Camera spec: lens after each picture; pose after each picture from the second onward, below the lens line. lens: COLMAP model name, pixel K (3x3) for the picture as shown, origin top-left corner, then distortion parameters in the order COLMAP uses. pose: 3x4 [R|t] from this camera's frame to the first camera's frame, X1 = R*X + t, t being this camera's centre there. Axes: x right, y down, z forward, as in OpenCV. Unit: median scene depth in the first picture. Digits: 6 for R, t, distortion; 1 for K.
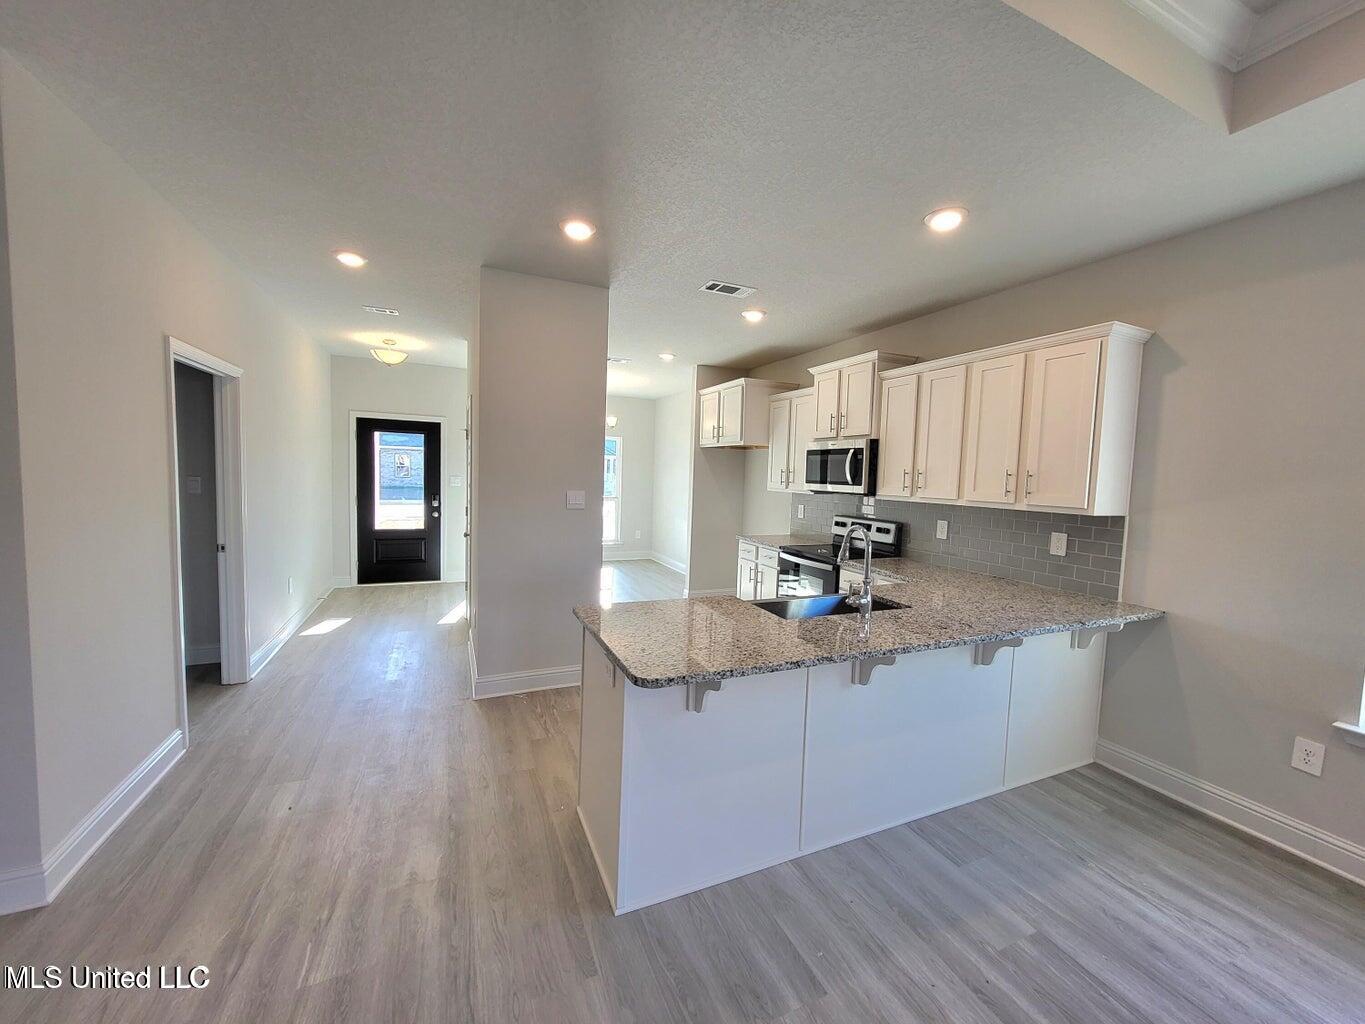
lens RADIAL K [[539.8, 0, 692.9], [0, 539.8, 509.9], [0, 0, 1]] dist [0.001085, 0.000249]
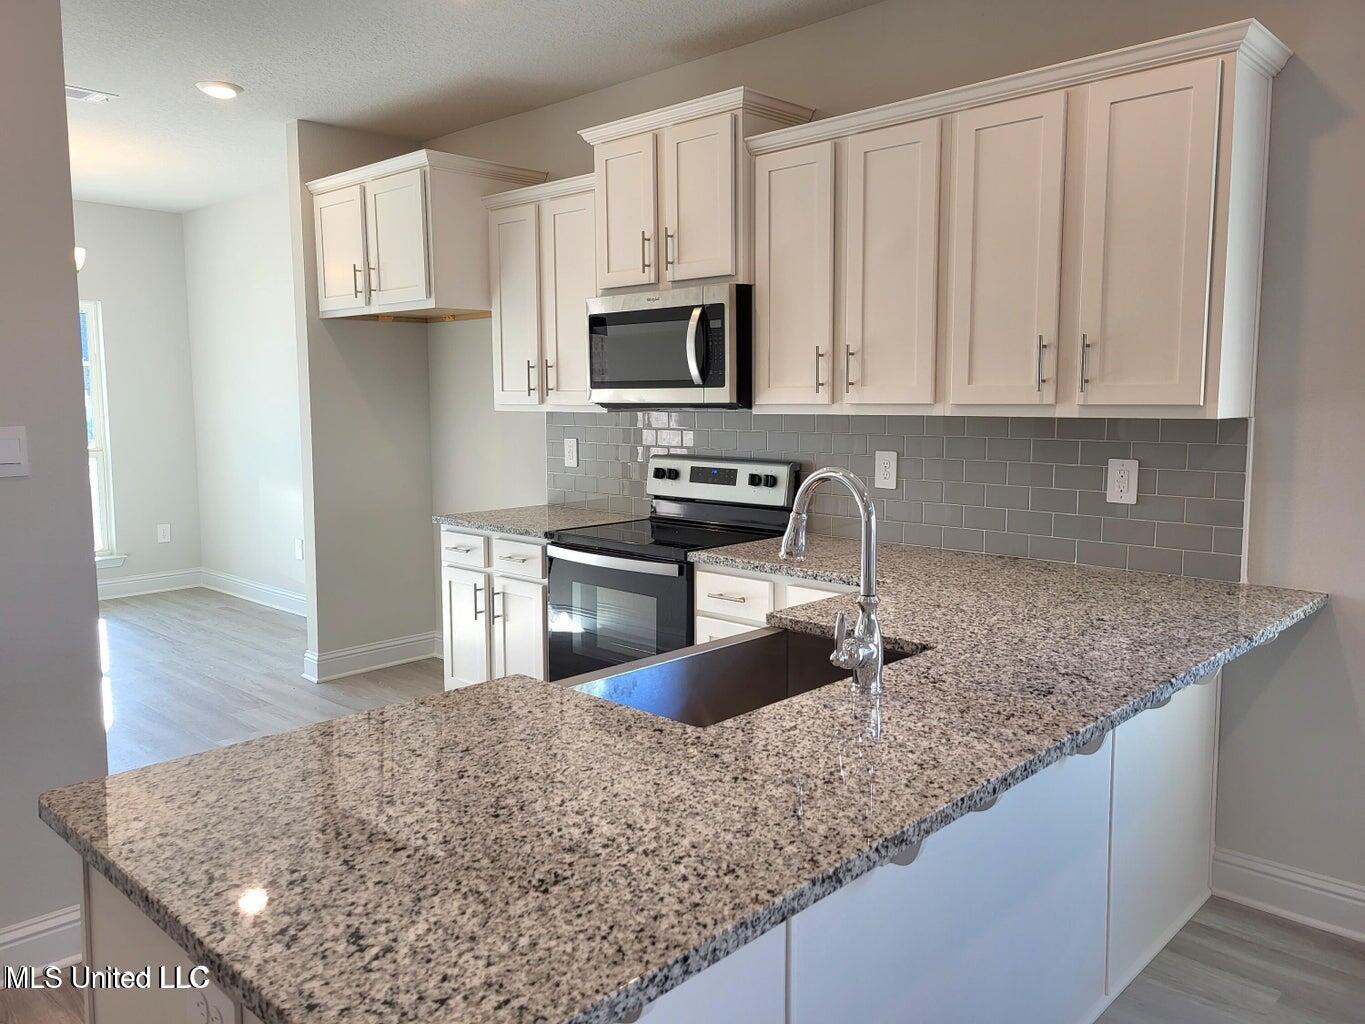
lens RADIAL K [[1040.3, 0, 683.3], [0, 1040.3, 493.3], [0, 0, 1]] dist [0.036896, -0.003702]
pose [[0.927749, -0.073313, 0.365933, -0.049549], [0.060540, 0.997092, 0.046276, 0.002789], [-0.368262, -0.020779, 0.929490, 0.174859]]
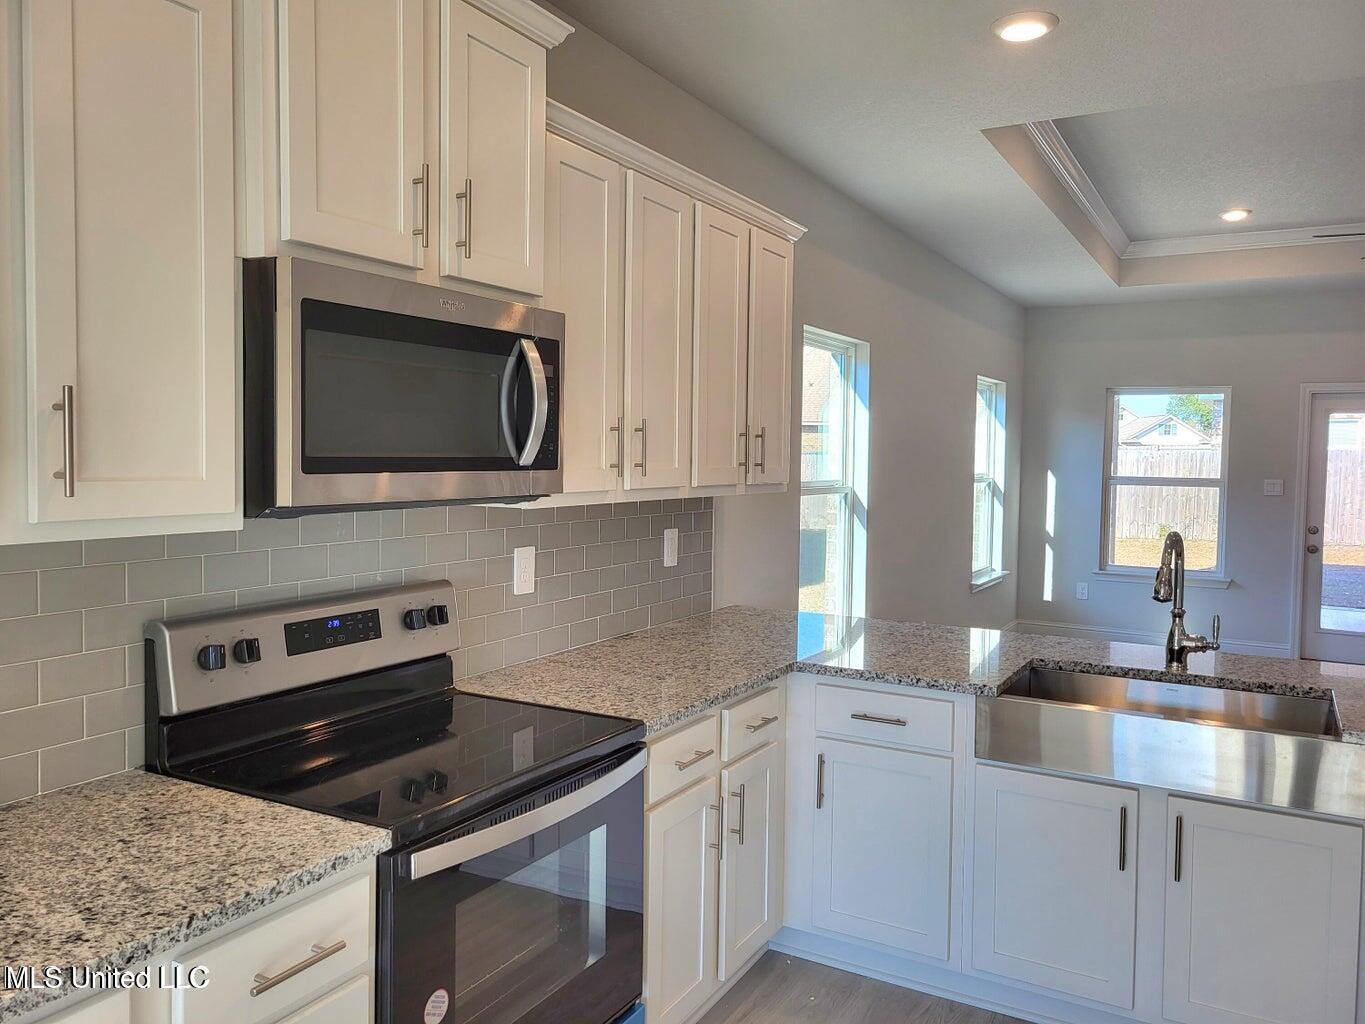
lens RADIAL K [[1040.3, 0, 683.3], [0, 1040.3, 493.3], [0, 0, 1]] dist [0.036896, -0.003702]
pose [[-0.591487, -0.073555, 0.802953, -0.181669], [0.019974, 0.994188, 0.105786, -0.086098], [-0.806067, 0.078609, -0.586580, 1.219751]]
